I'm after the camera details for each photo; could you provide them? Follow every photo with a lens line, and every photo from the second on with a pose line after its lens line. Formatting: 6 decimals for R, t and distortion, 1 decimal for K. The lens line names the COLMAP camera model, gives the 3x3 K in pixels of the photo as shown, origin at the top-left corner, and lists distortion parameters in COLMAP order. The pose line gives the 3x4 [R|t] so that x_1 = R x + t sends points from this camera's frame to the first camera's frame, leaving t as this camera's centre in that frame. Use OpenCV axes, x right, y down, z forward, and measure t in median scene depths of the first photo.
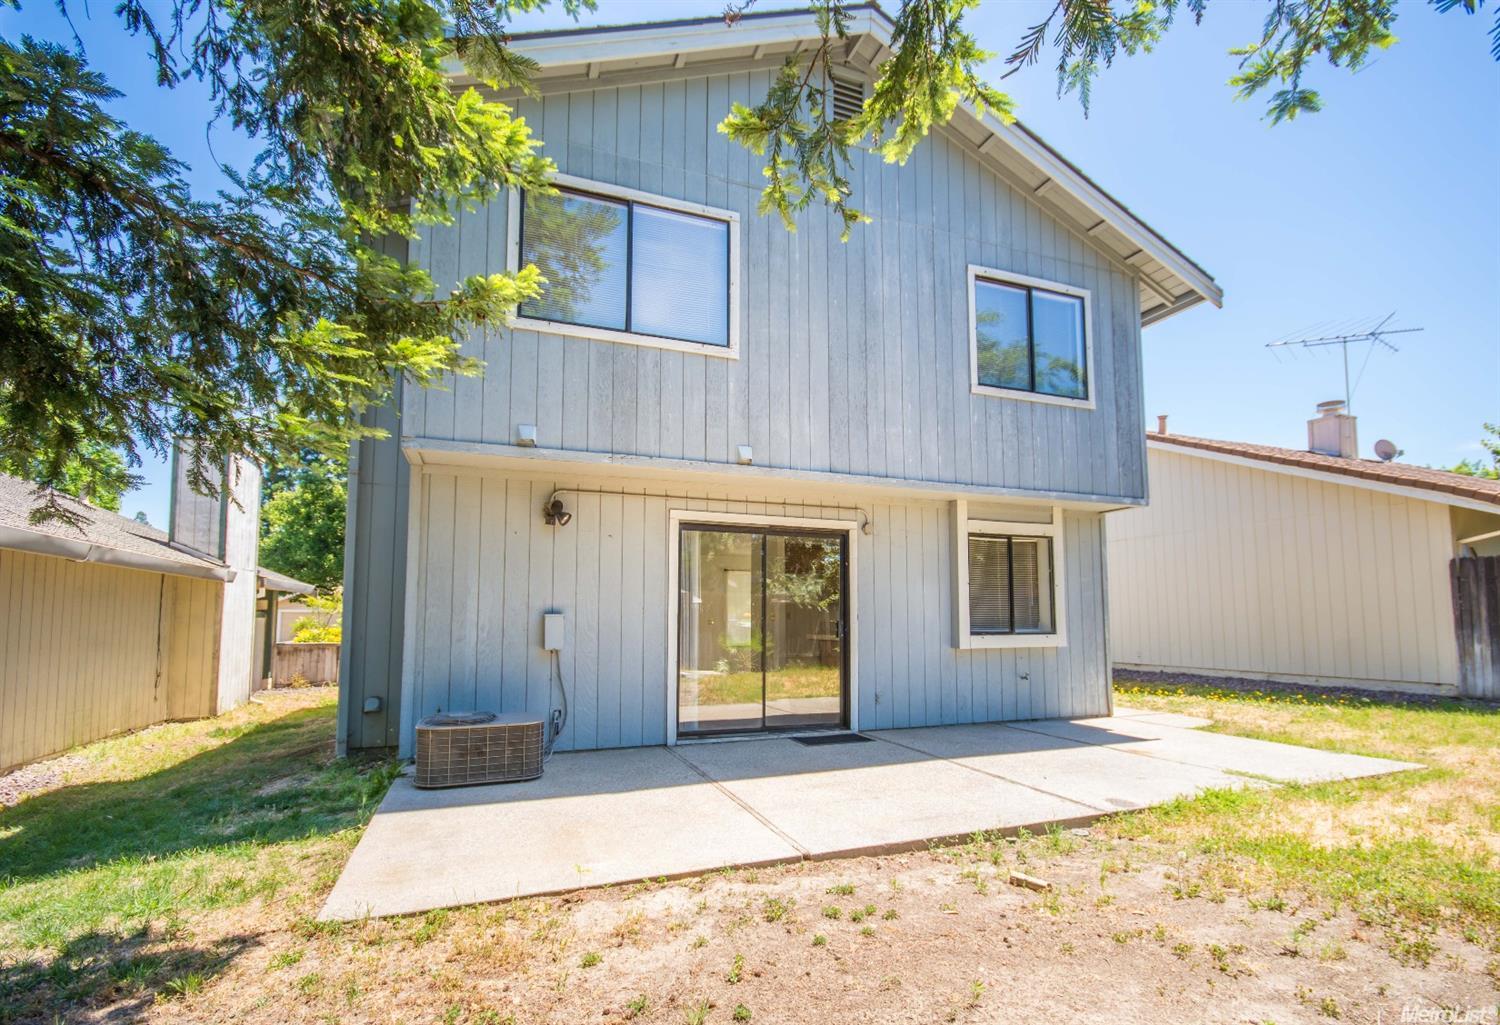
lens RADIAL K [[684.6, 0, 774.1], [0, 684.6, 564.7], [0, 0, 1]] dist [-0.000533, -0.000032]
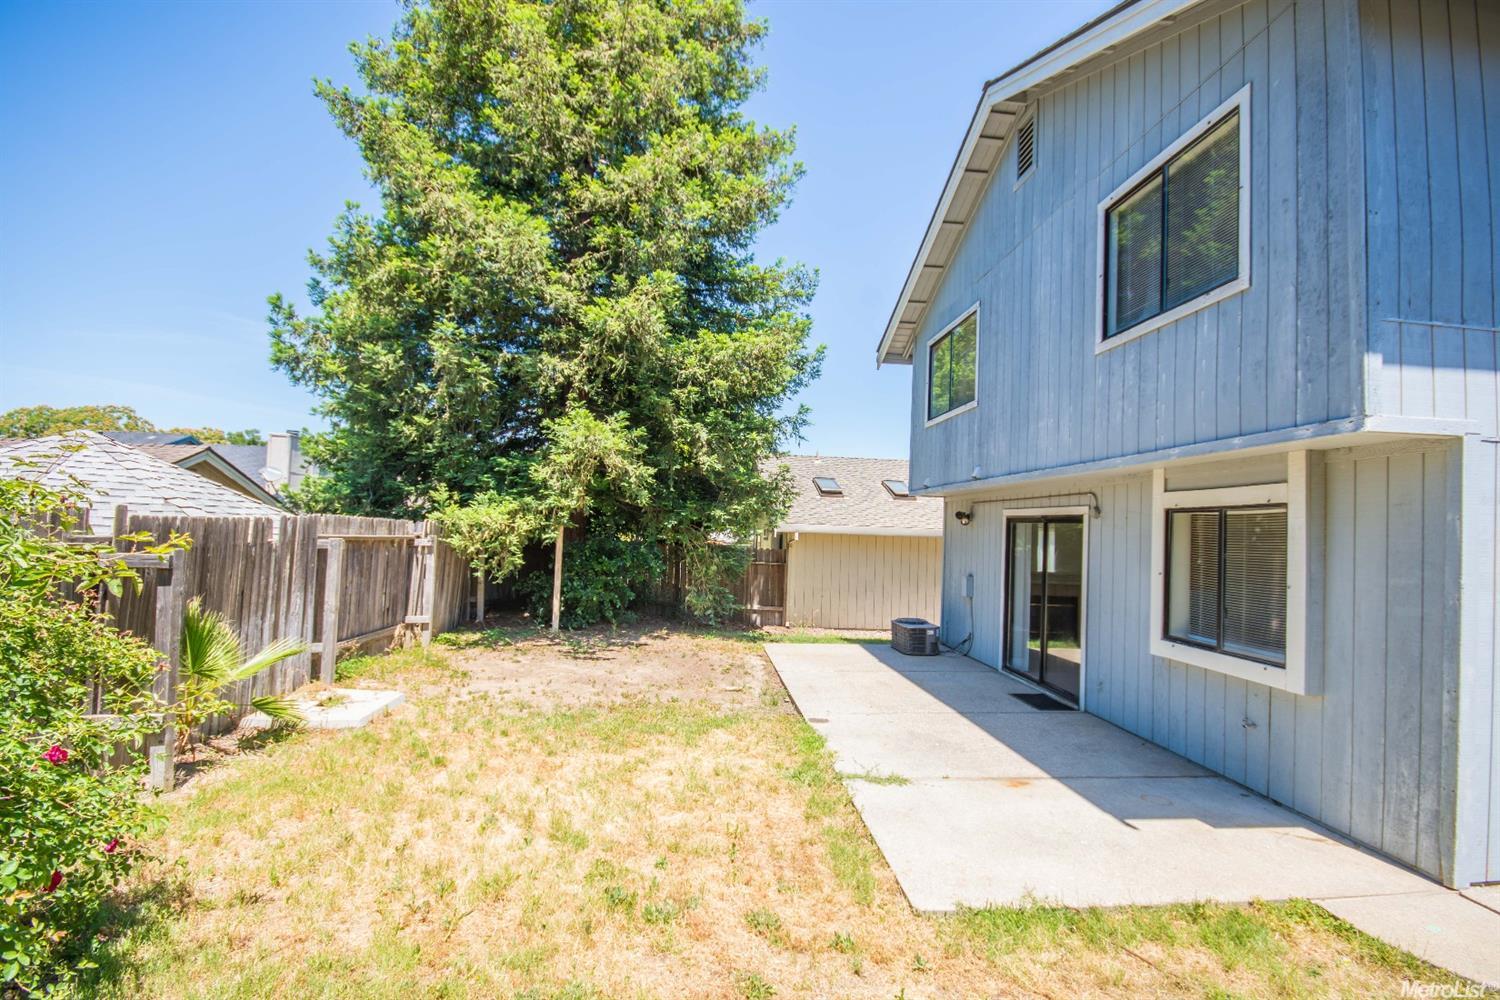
lens RADIAL K [[663.5, 0, 754.1], [0, 663.5, 508.4], [0, 0, 1]] dist [0.011083, -0.011100]
pose [[-0.276997, -0.040275, -0.960026, 1.170093], [0.040649, 0.997736, -0.053585, -0.025982], [0.960010, -0.053867, -0.274733, 0.770413]]
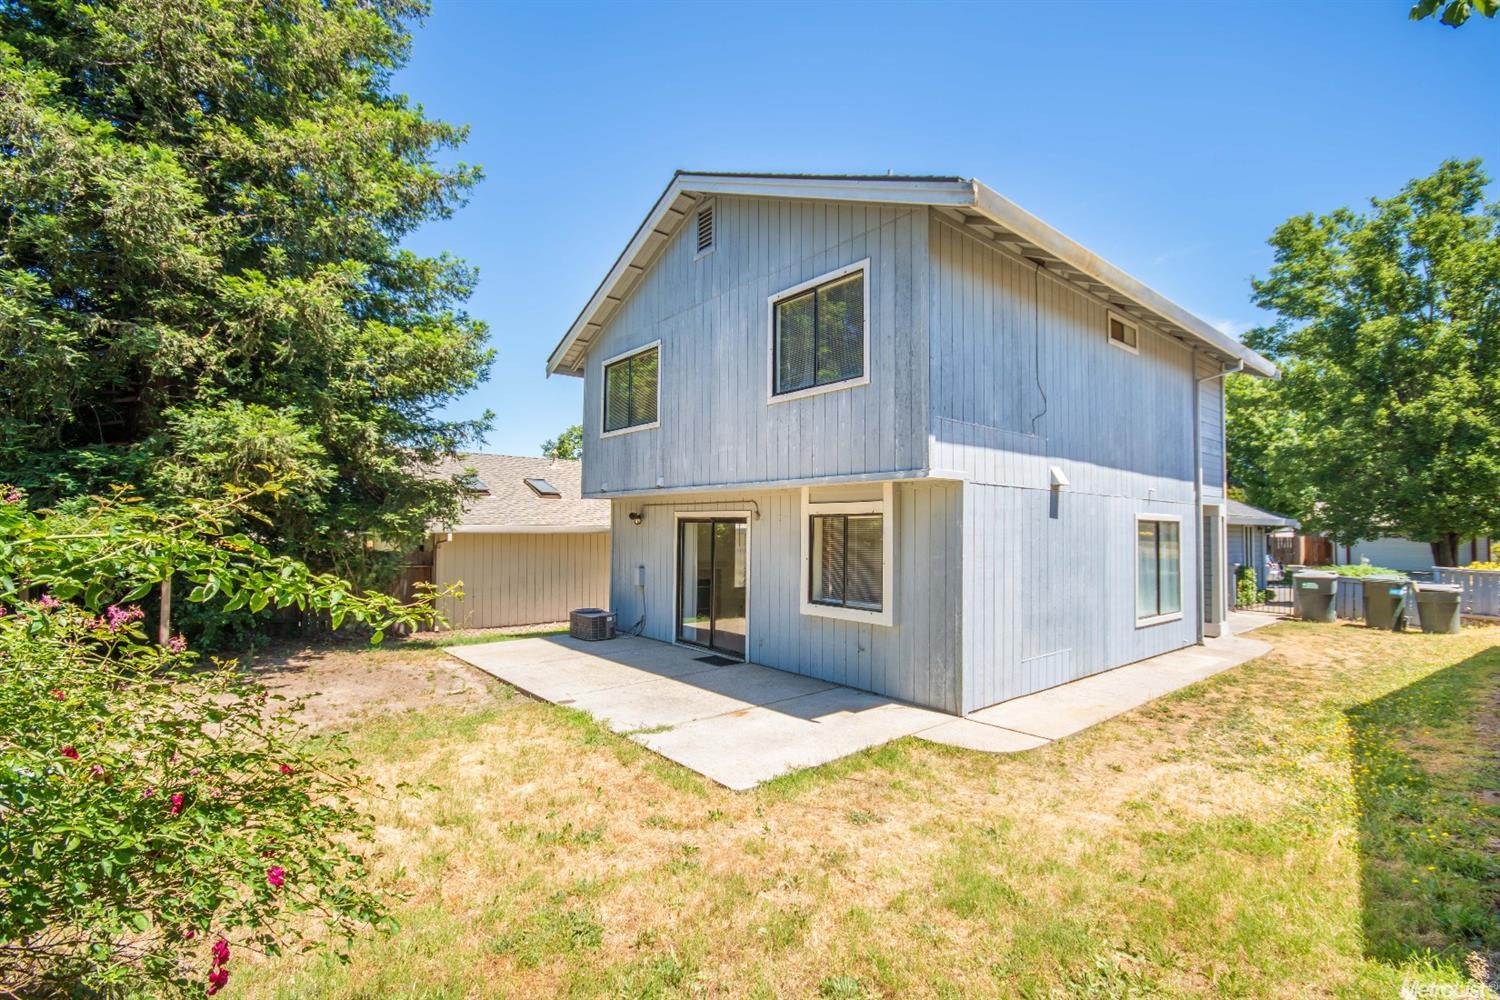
lens RADIAL K [[677.4, 0, 760.9], [0, 677.4, 508.7], [0, 0, 1]] dist [0.004568, -0.008992]
pose [[0.335333, -0.025232, -0.941762, 1.366003], [0.065346, 0.997857, -0.003467, -0.059643], [0.939831, -0.060378, 0.336263, 0.545935]]
